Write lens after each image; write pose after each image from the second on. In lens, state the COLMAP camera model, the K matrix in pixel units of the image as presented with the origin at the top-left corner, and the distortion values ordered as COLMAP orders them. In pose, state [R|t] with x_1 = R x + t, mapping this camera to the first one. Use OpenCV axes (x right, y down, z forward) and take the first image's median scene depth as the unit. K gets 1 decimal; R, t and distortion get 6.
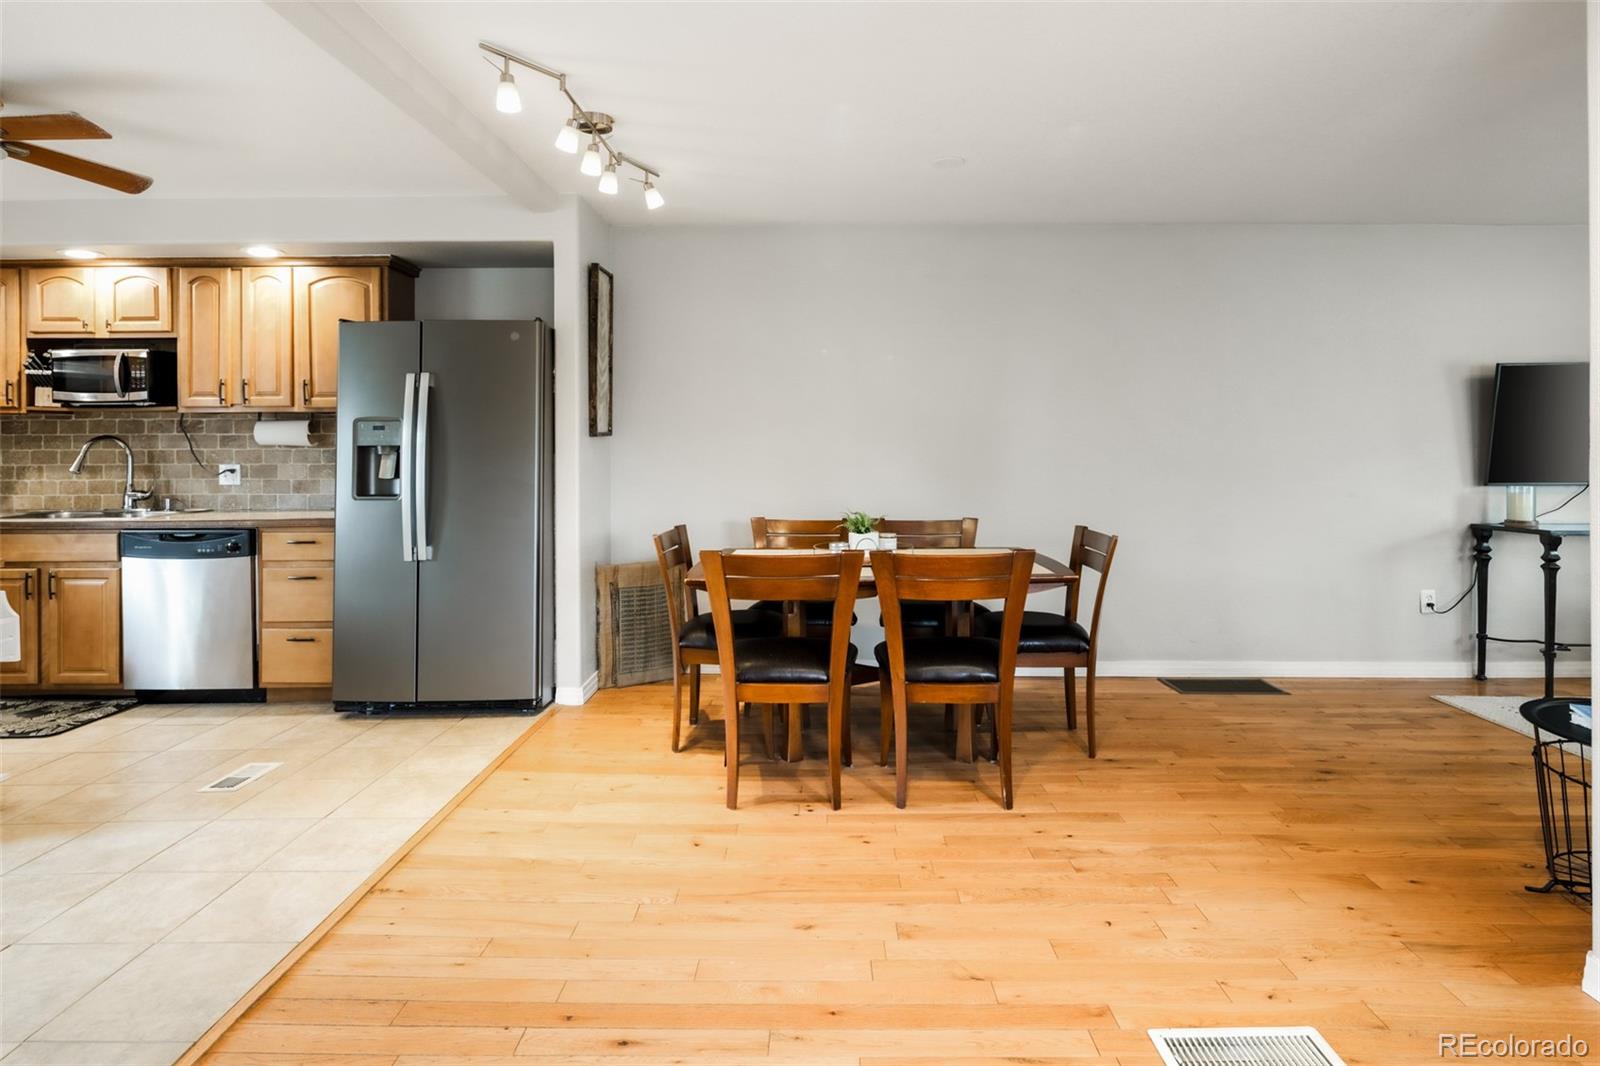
lens RADIAL K [[858.7, 0, 821.3], [0, 858.7, 447.4], [0, 0, 1]] dist [0.007410, -0.006679]
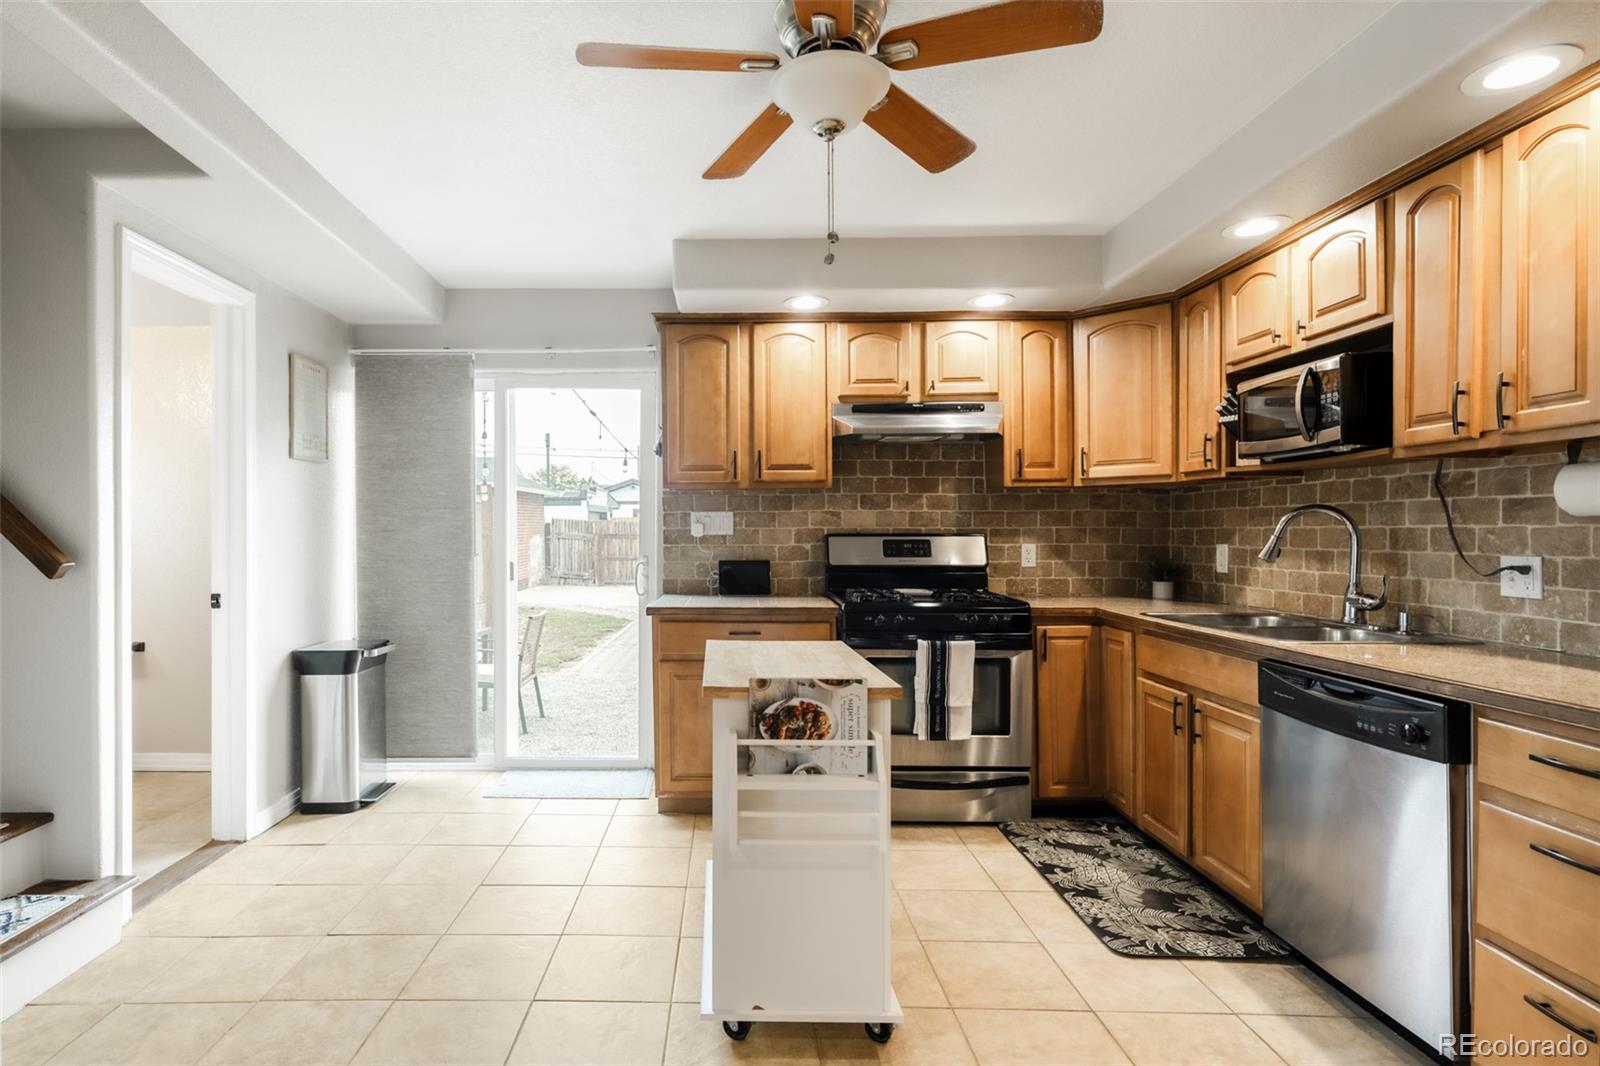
lens RADIAL K [[808.1, 0, 721.1], [0, 808.1, 536.3], [0, 0, 1]] dist [0.008933, -0.002629]
pose [[-0.029818, 0.011100, -0.999494, -0.220012], [-0.003440, 0.999931, 0.011207, 0.004733], [0.999549, 0.003772, -0.029778, 0.594582]]
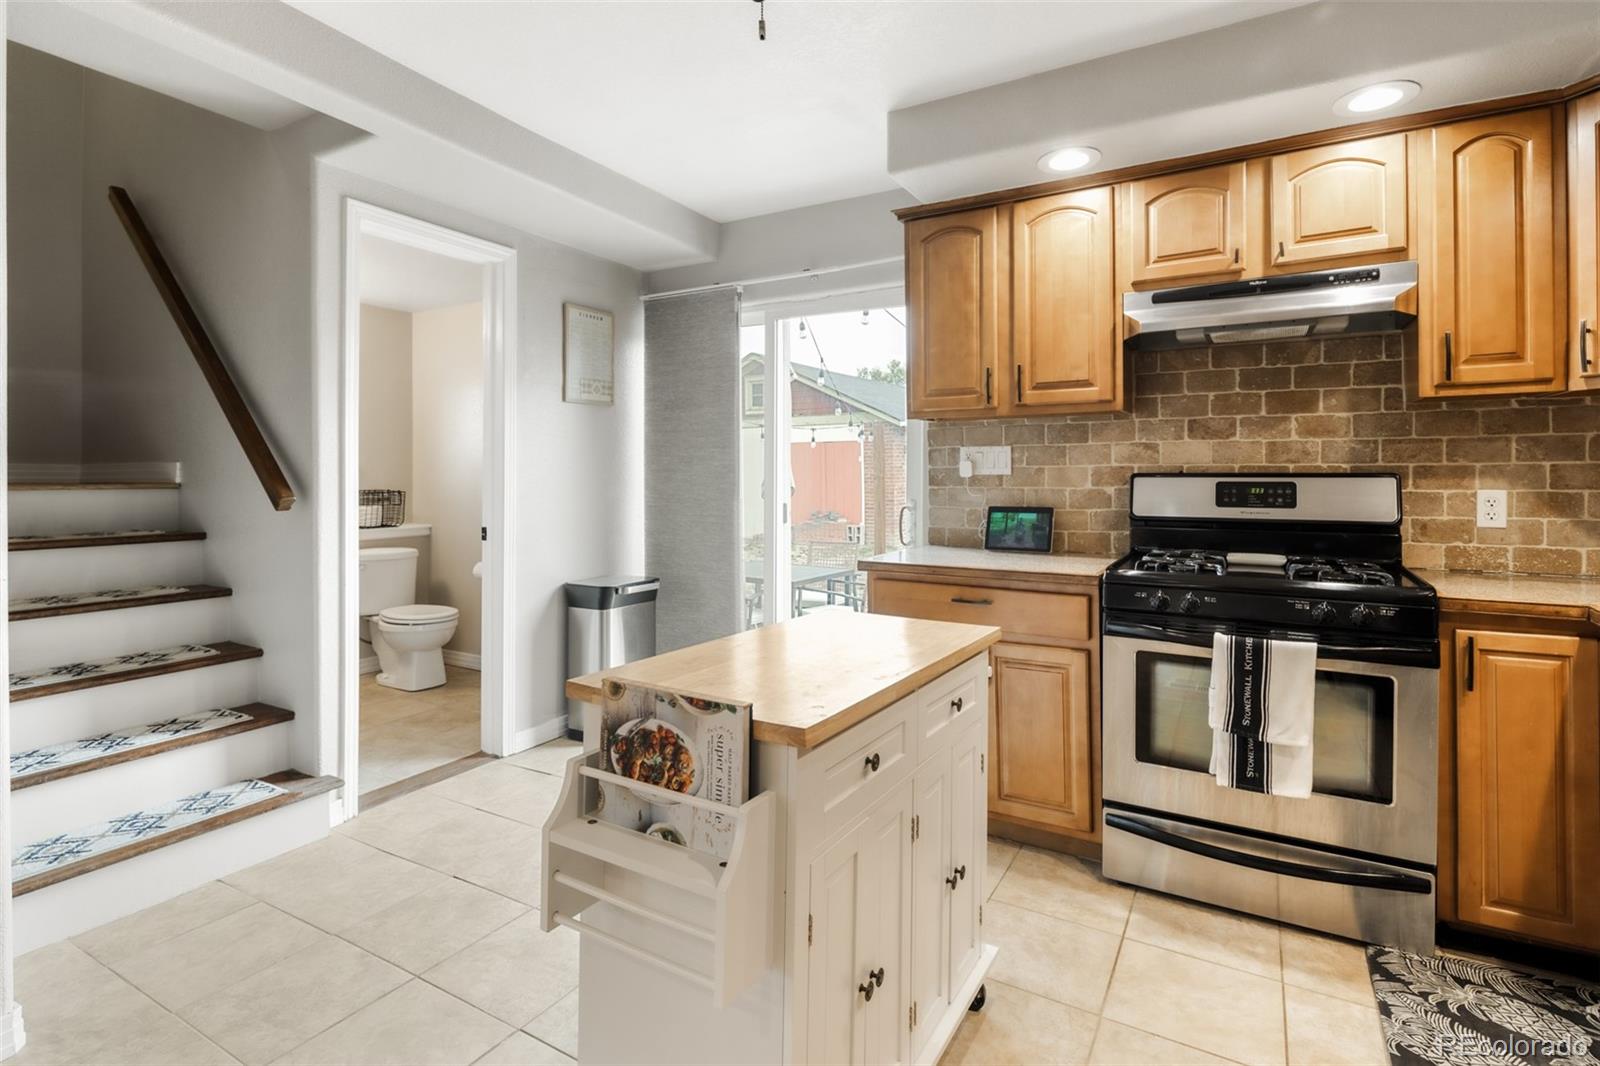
lens RADIAL K [[808.1, 0, 793.2], [0, 808.1, 472.5], [0, 0, 1]] dist [0.008933, -0.002629]
pose [[-0.524929, 0.008437, -0.851104, -0.411645], [0.001296, 0.999958, 0.009114, 0.004464], [0.851145, 0.003681, -0.524918, 0.794275]]
